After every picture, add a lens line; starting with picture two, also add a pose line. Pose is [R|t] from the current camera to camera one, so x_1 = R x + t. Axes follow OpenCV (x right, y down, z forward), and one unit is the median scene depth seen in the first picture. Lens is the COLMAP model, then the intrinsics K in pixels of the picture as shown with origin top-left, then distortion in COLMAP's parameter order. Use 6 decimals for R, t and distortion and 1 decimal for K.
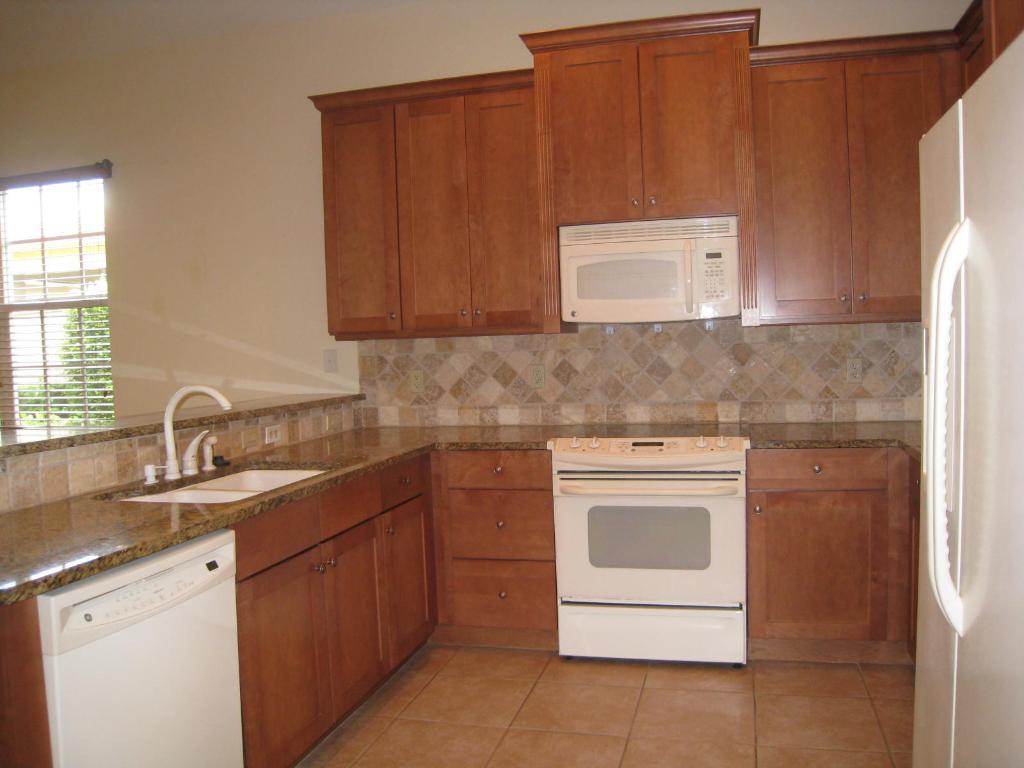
lens RADIAL K [[836.9, 0, 532.2], [0, 836.9, 364.4], [0, 0, 1]] dist [-0.147659, 0.038943]
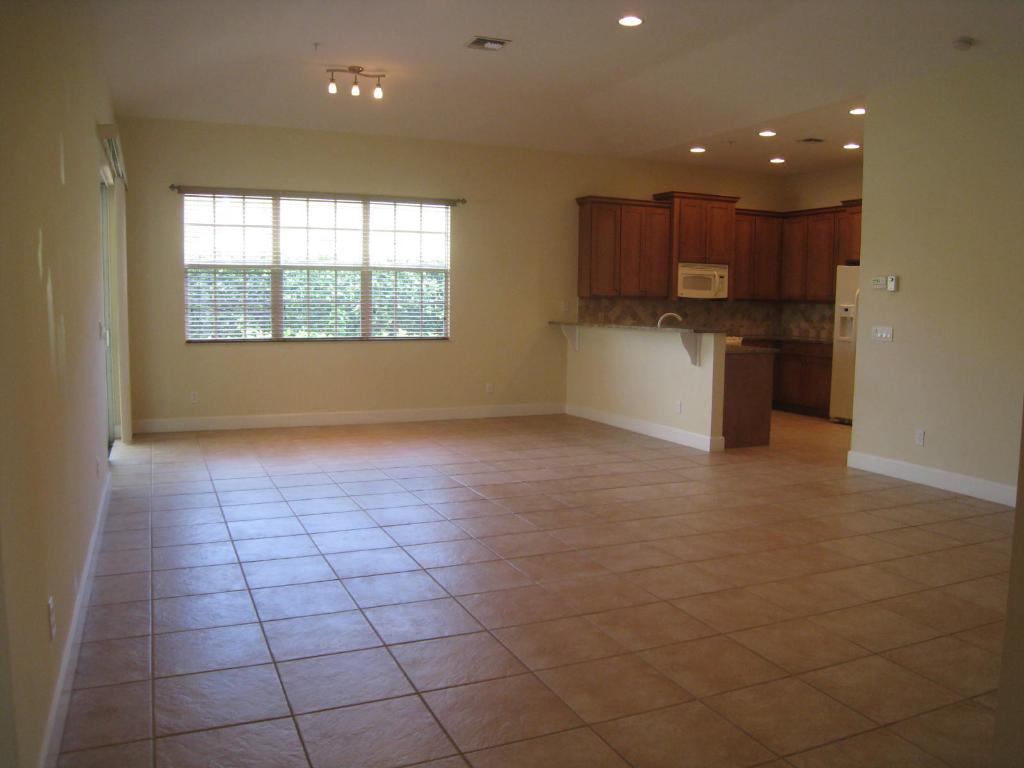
lens RADIAL K [[836.9, 0, 516.8], [0, 836.9, 384.7], [0, 0, 1]] dist [-0.147659, 0.038943]
pose [[0.783237, -0.018062, 0.621461, -1.954326], [-0.022883, 0.998063, 0.057848, 0.087757], [-0.621302, -0.059530, 0.781306, -0.788962]]
